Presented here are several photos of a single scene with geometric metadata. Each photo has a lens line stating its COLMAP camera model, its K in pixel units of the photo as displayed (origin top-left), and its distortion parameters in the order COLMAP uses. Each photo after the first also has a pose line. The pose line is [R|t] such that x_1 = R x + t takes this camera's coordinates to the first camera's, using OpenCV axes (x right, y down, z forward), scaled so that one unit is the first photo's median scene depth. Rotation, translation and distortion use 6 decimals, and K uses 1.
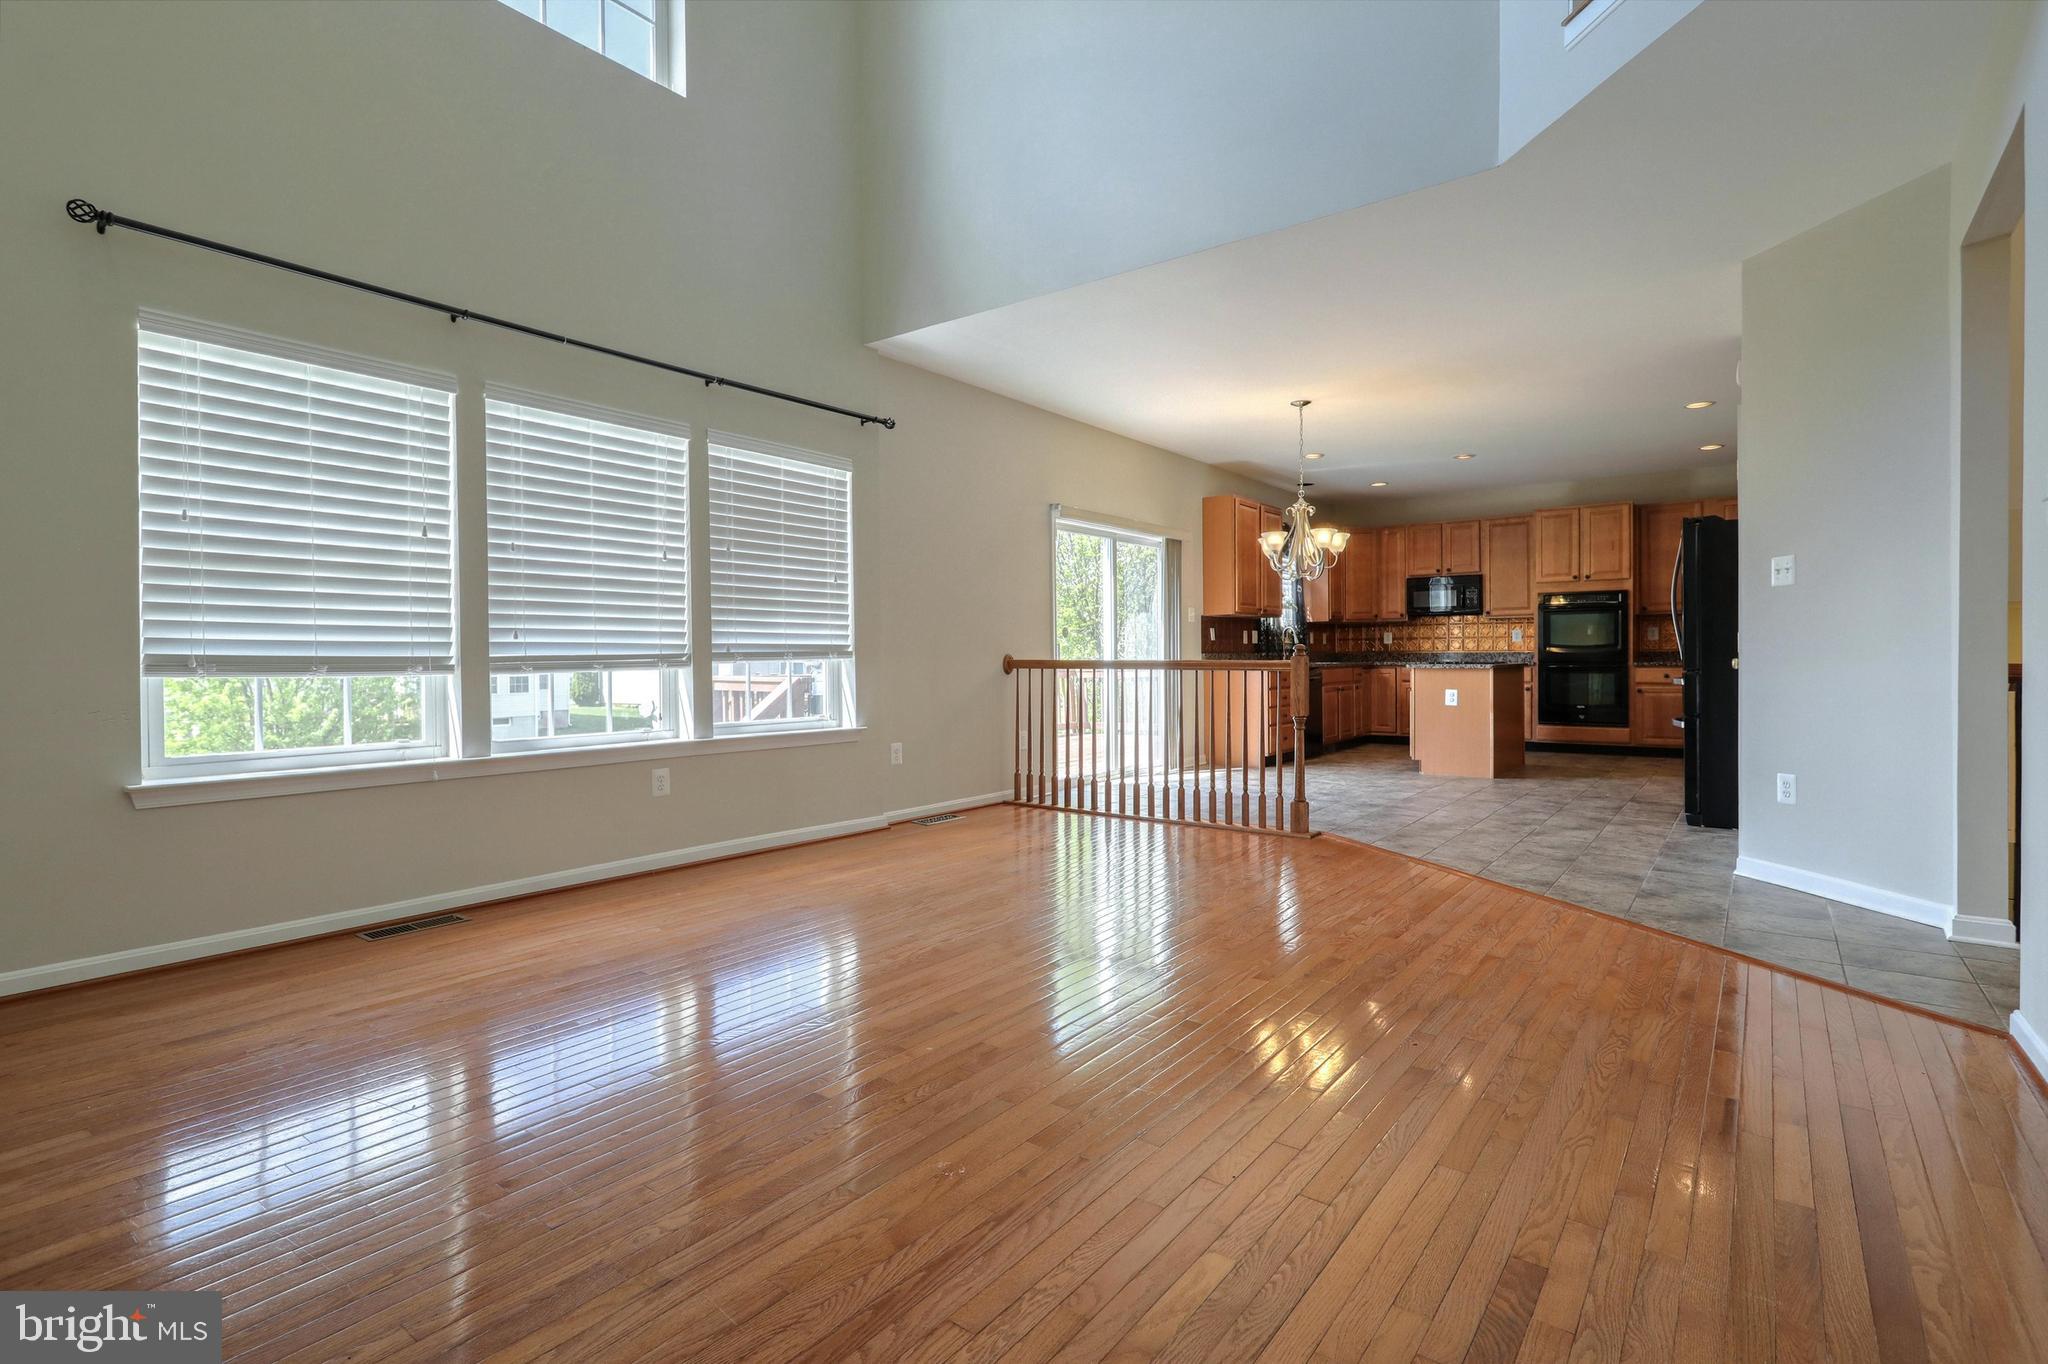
lens RADIAL K [[973.9, 0, 1020.9], [0, 973.9, 653.5], [0, 0, 1]] dist [-0.000308, -0.000091]
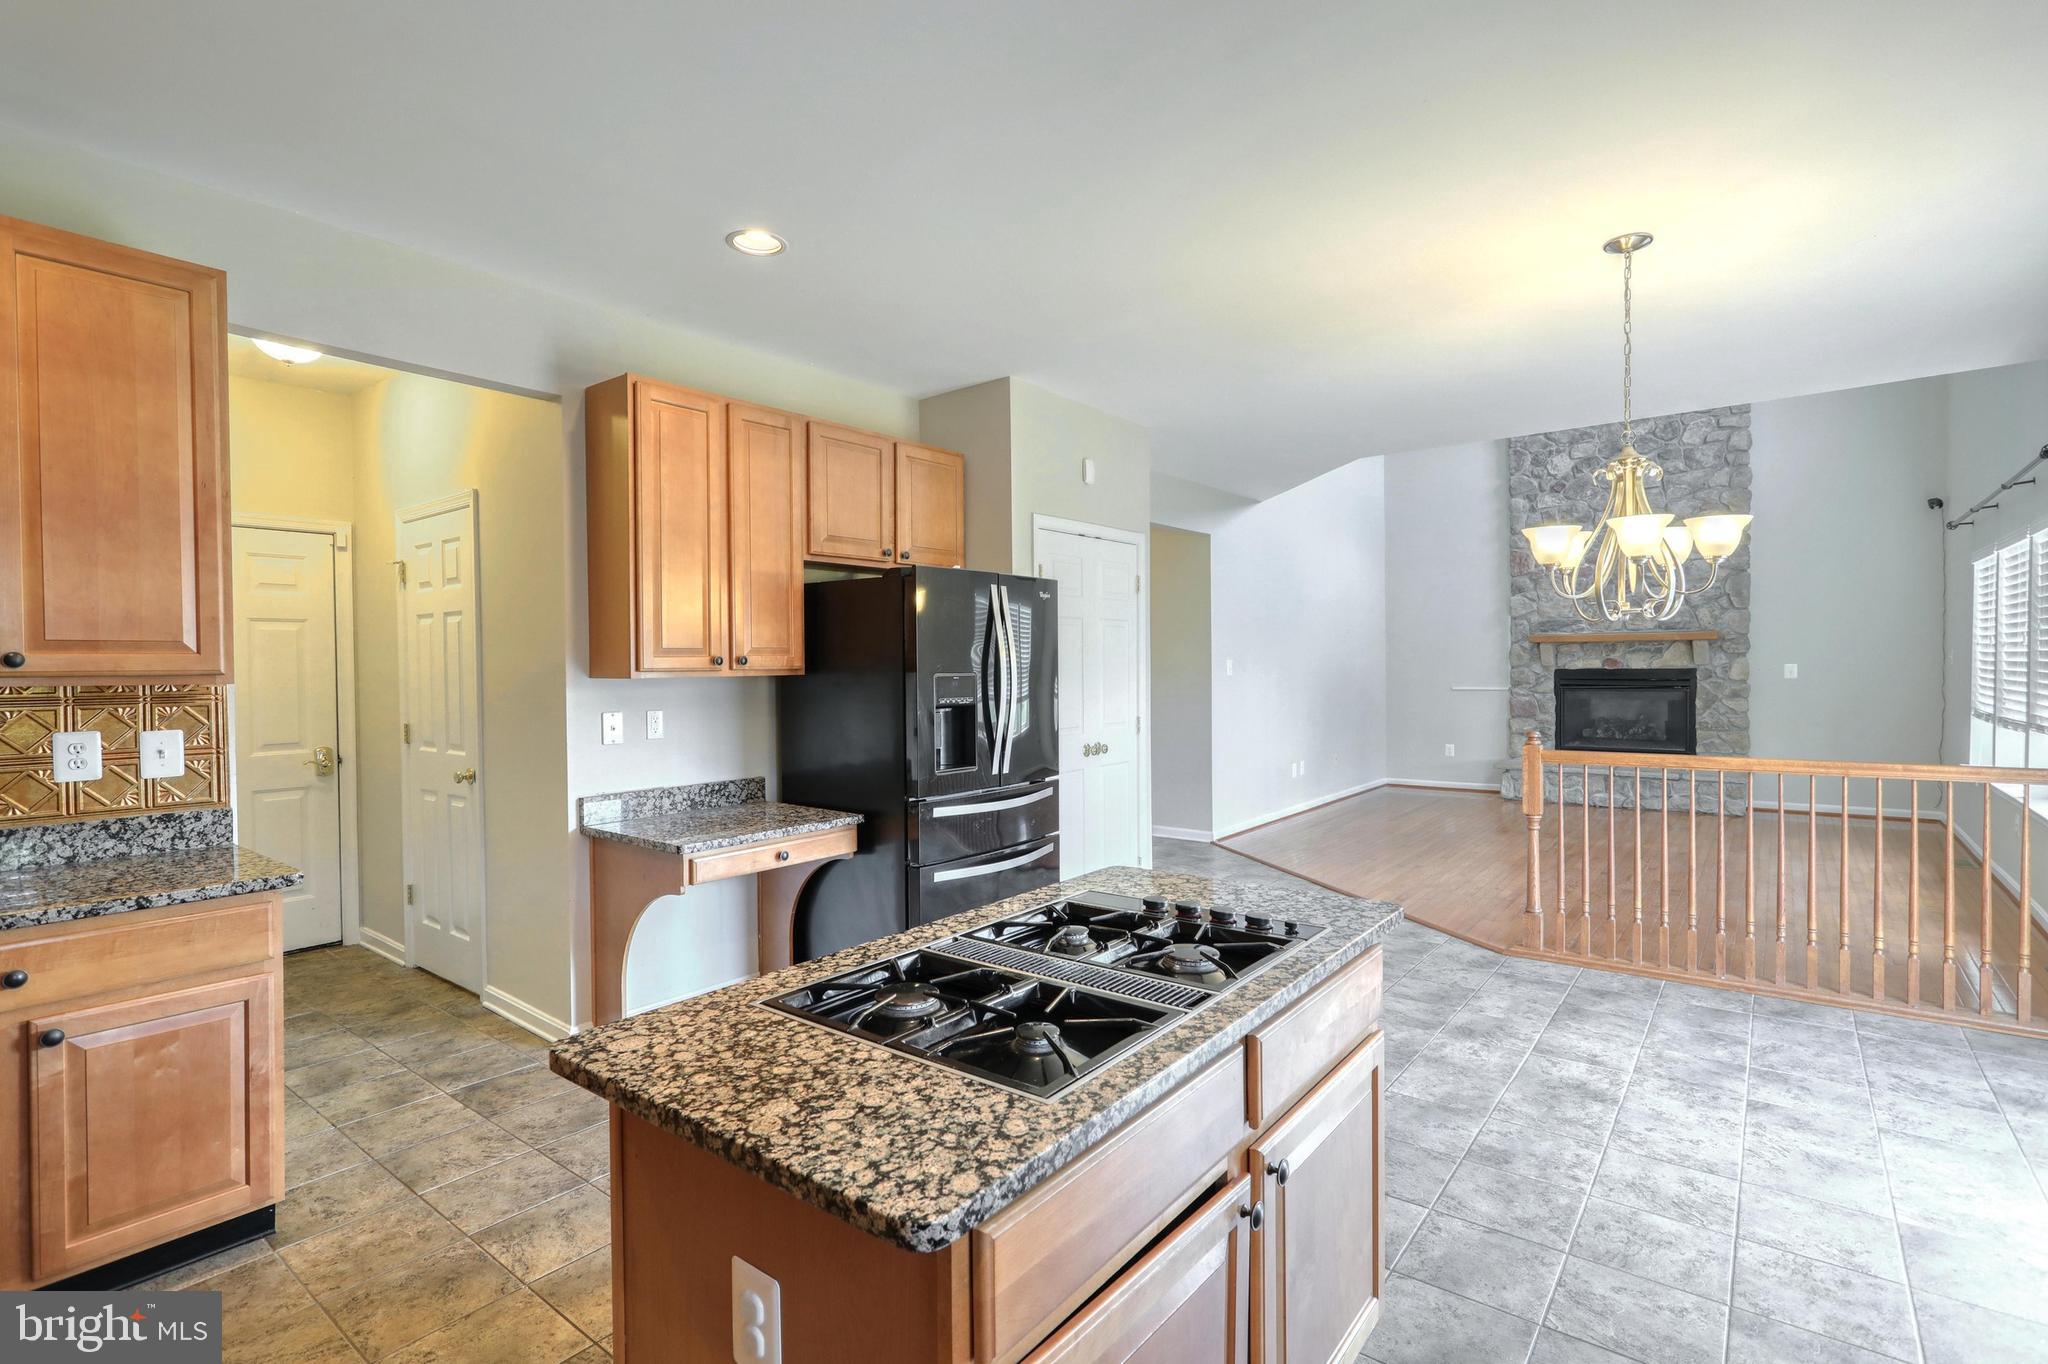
lens RADIAL K [[968.4, 0, 1026.1], [0, 968.4, 680.0], [0, 0, 1]] dist [-0.000782, 0.000067]
pose [[-0.999844, 0.016013, 0.007489, 0.847792], [0.016111, 0.999784, 0.013157, -0.085763], [-0.007276, 0.013275, -0.999885, 2.171326]]
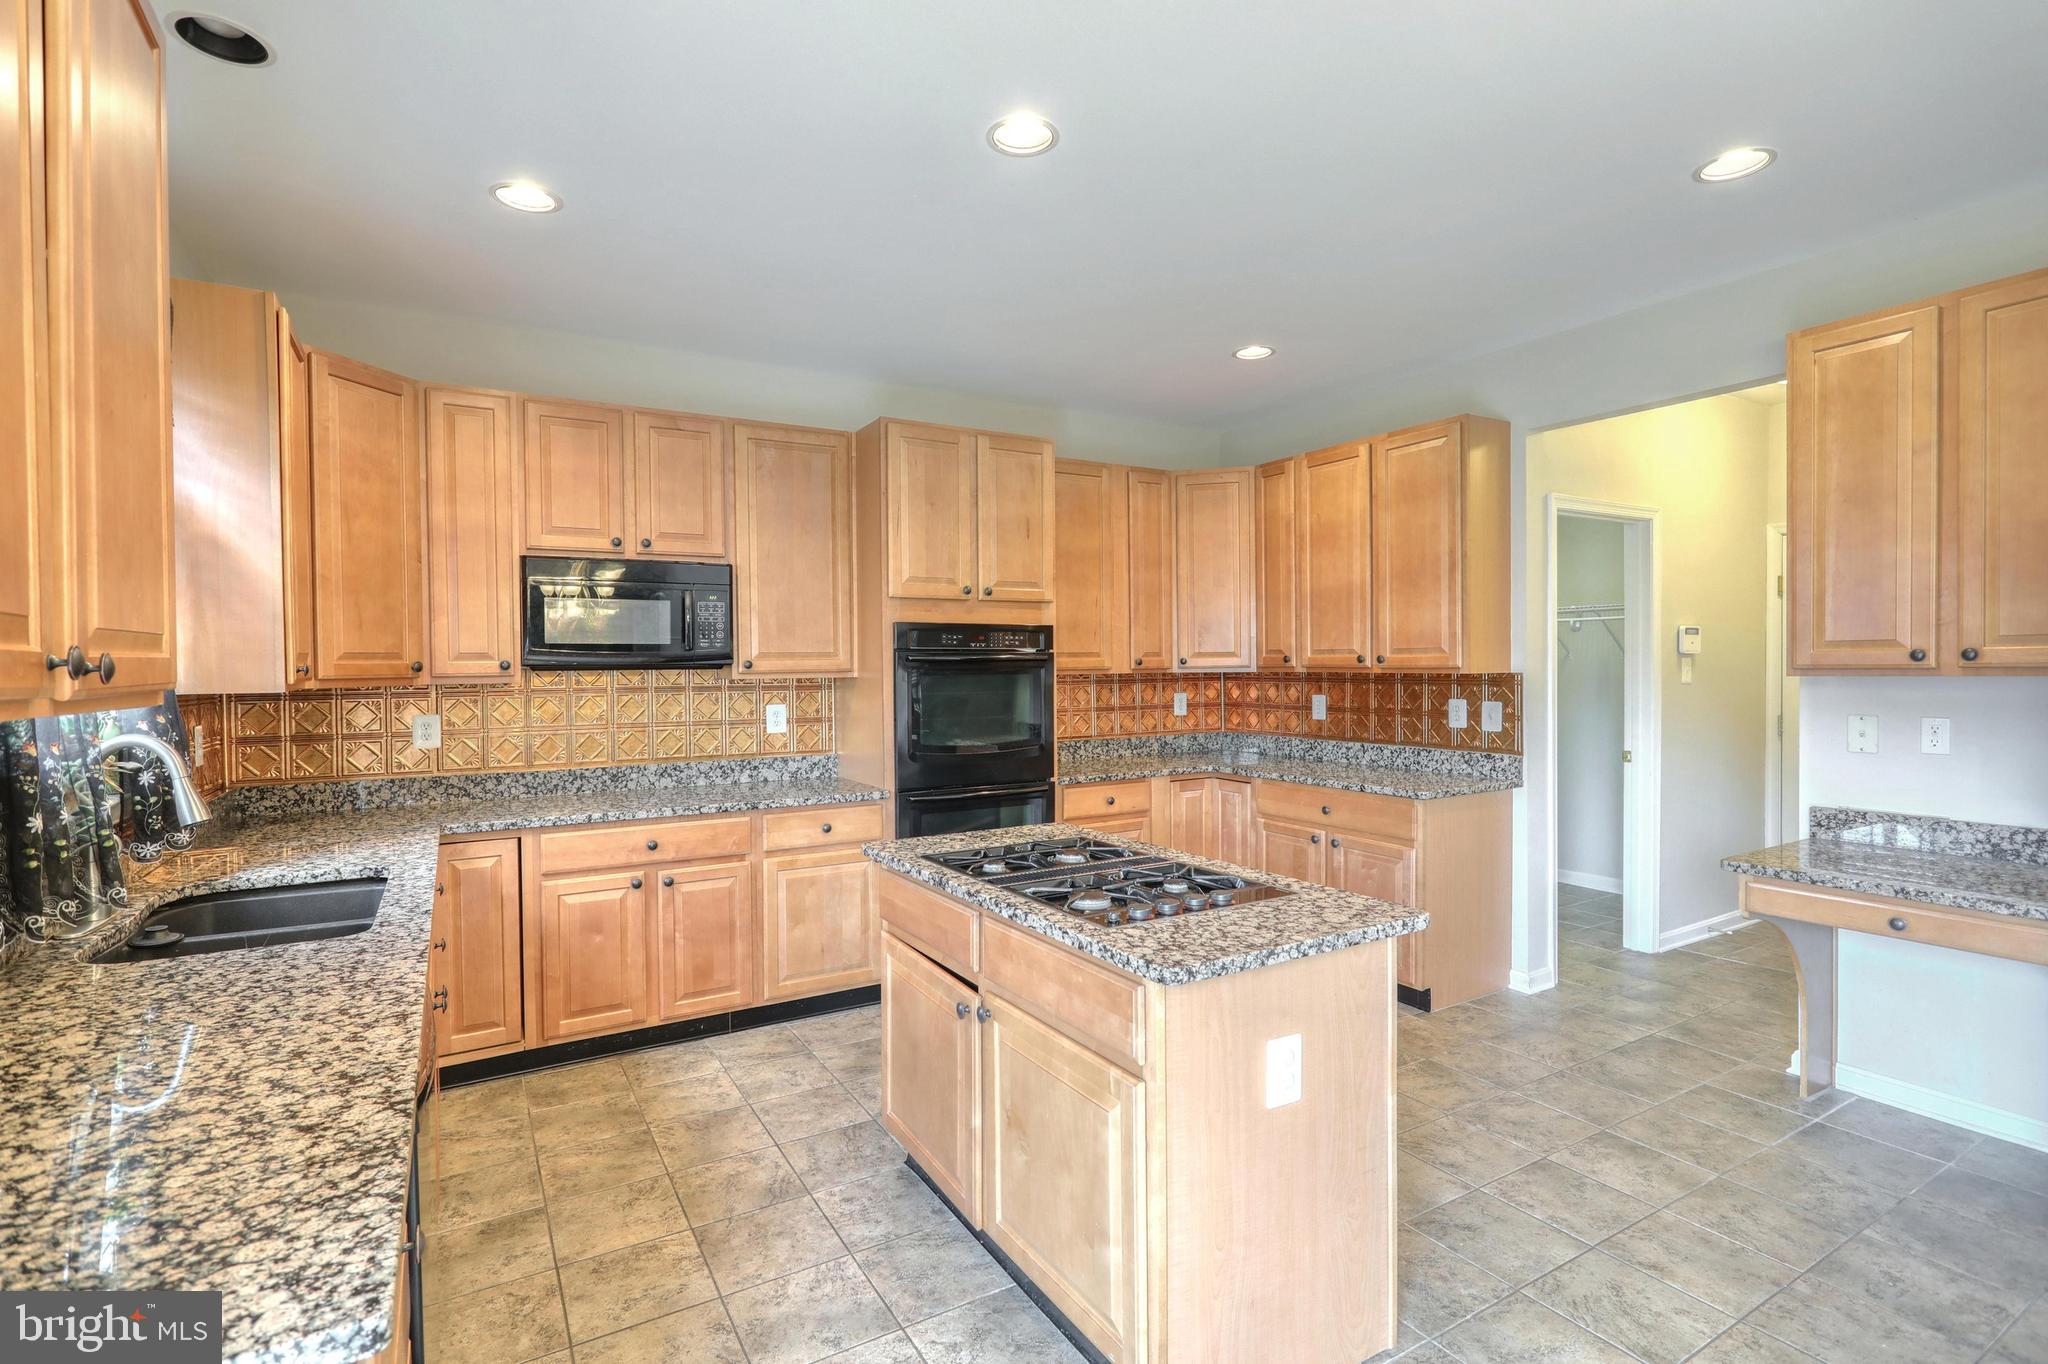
lens RADIAL K [[991.6, 0, 1048.2], [0, 991.6, 671.5], [0, 0, 1]] dist [-0.000995, 0.000836]
pose [[0.362932, -0.001623, 0.931814, 0.341977], [0.002880, 0.999996, 0.000620, -0.087035], [-0.931811, 0.002458, 0.362935, 1.660702]]
